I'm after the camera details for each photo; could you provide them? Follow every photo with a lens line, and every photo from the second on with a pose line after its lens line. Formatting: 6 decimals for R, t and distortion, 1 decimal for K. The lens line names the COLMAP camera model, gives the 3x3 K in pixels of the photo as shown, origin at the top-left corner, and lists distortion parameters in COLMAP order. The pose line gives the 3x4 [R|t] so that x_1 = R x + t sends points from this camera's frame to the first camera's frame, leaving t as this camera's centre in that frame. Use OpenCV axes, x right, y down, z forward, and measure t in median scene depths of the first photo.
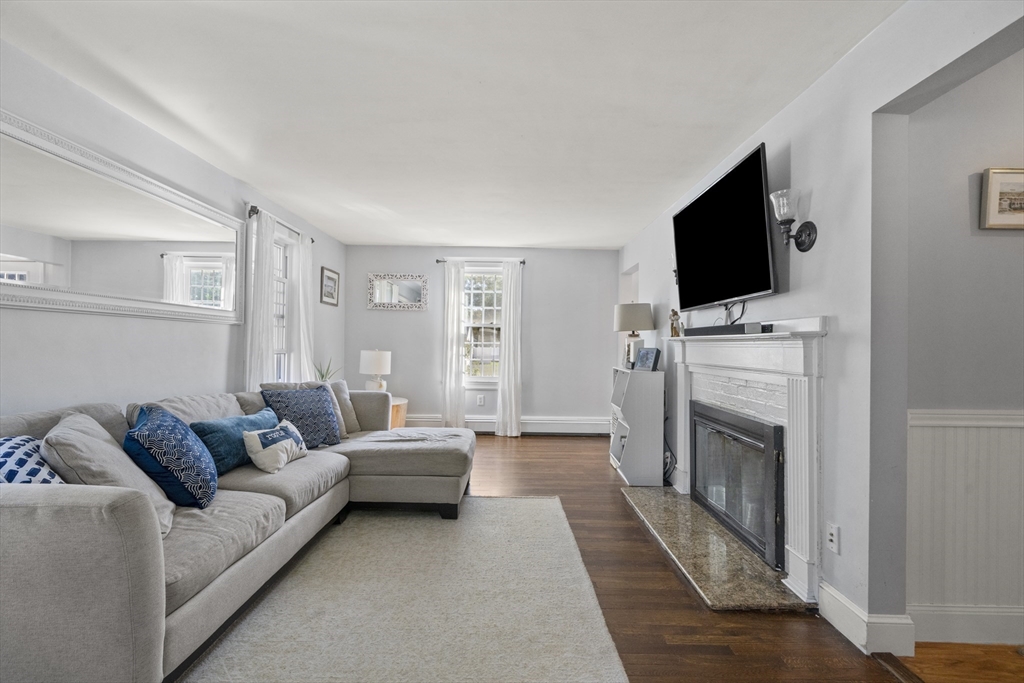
lens RADIAL K [[467.5, 0, 513.0], [0, 467.5, 342.1], [0, 0, 1]] dist [-0.003414, 0.001154]
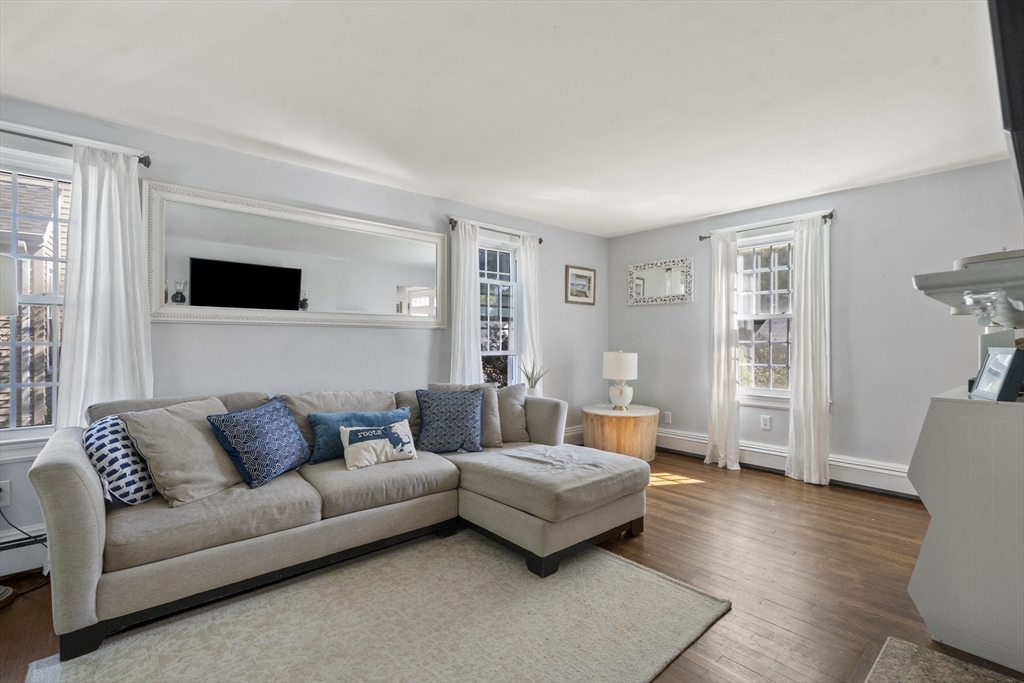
lens RADIAL K [[467.5, 0, 514.2], [0, 467.5, 340.2], [0, 0, 1]] dist [-0.003414, 0.001154]
pose [[0.655051, -0.016810, -0.755398, 0.235797], [0.012770, 0.999856, -0.011177, 0.002780], [0.755477, -0.002325, 0.655171, 0.265850]]
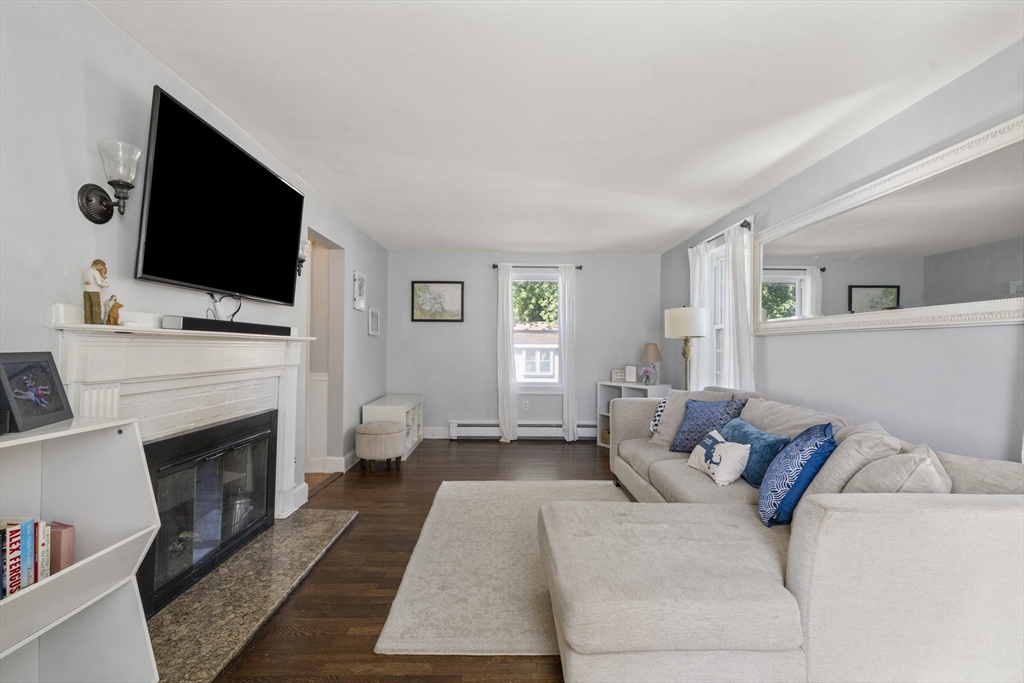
lens RADIAL K [[467.5, 0, 511.1], [0, 467.5, 339.8], [0, 0, 1]] dist [-0.003414, 0.001154]
pose [[-0.999723, -0.022945, -0.005223, -0.026601], [-0.022856, 0.999604, -0.016408, -0.000556], [0.005598, -0.016284, -0.999852, 0.976794]]
